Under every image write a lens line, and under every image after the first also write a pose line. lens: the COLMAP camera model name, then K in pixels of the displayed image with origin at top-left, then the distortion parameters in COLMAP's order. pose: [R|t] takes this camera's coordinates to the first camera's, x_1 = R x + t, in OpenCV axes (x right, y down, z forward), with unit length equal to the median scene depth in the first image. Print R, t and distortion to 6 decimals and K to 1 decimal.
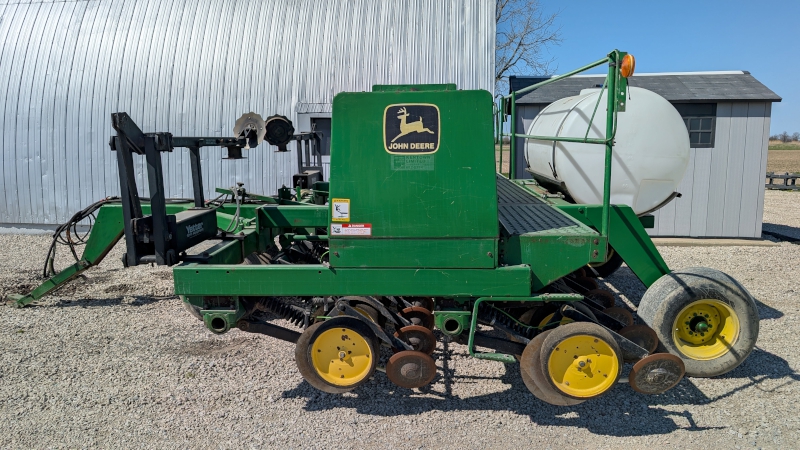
lens RADIAL K [[575.4, 0, 400.0], [0, 575.4, 225.0], [0, 0, 1]] dist [0.028725, -0.005530]
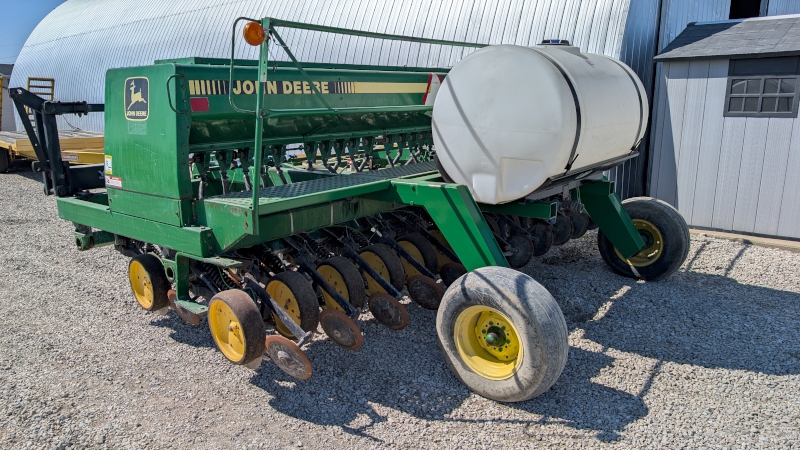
lens RADIAL K [[575.4, 0, 400.0], [0, 575.4, 225.0], [0, 0, 1]] dist [0.028725, -0.005530]
pose [[0.815137, 0.125179, -0.565580, 0.977658], [-0.087440, 0.991773, 0.093486, -0.059339], [0.572630, -0.026749, 0.819377, 0.287541]]
